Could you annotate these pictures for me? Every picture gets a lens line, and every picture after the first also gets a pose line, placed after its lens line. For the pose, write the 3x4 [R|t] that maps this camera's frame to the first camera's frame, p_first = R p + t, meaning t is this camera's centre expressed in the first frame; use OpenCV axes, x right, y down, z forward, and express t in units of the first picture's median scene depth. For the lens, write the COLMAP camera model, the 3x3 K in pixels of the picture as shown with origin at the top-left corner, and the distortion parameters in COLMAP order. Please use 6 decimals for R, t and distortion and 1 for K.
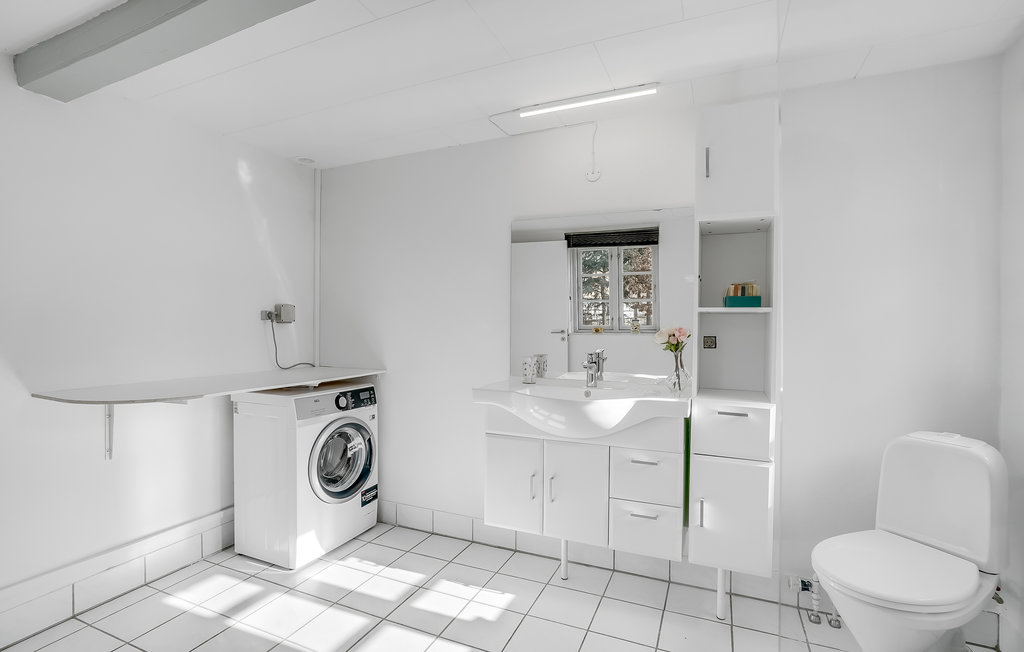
lens RADIAL K [[485.5, 0, 510.7], [0, 485.5, 327.9], [0, 0, 1]] dist [-0.036161, 0.000137]
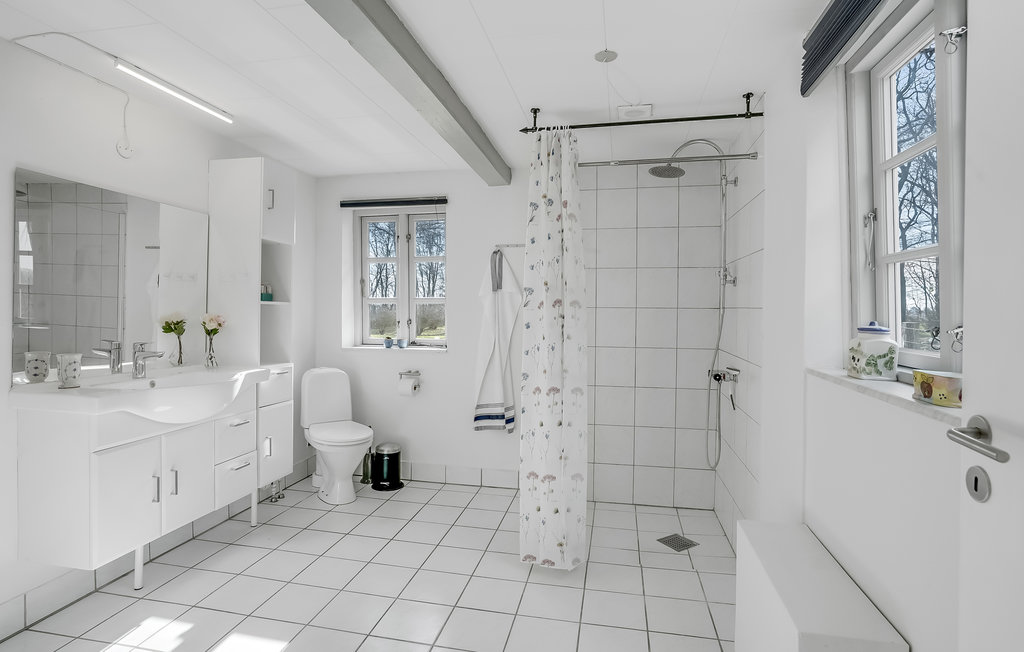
lens RADIAL K [[509.8, 0, 510.6], [0, 509.8, 315.9], [0, 0, 1]] dist [-0.000576, -0.000141]
pose [[-0.211527, -0.013155, 0.977284, -1.115854], [-0.001829, 0.999913, 0.013064, -0.017946], [-0.977370, 0.000976, -0.211533, 0.574752]]
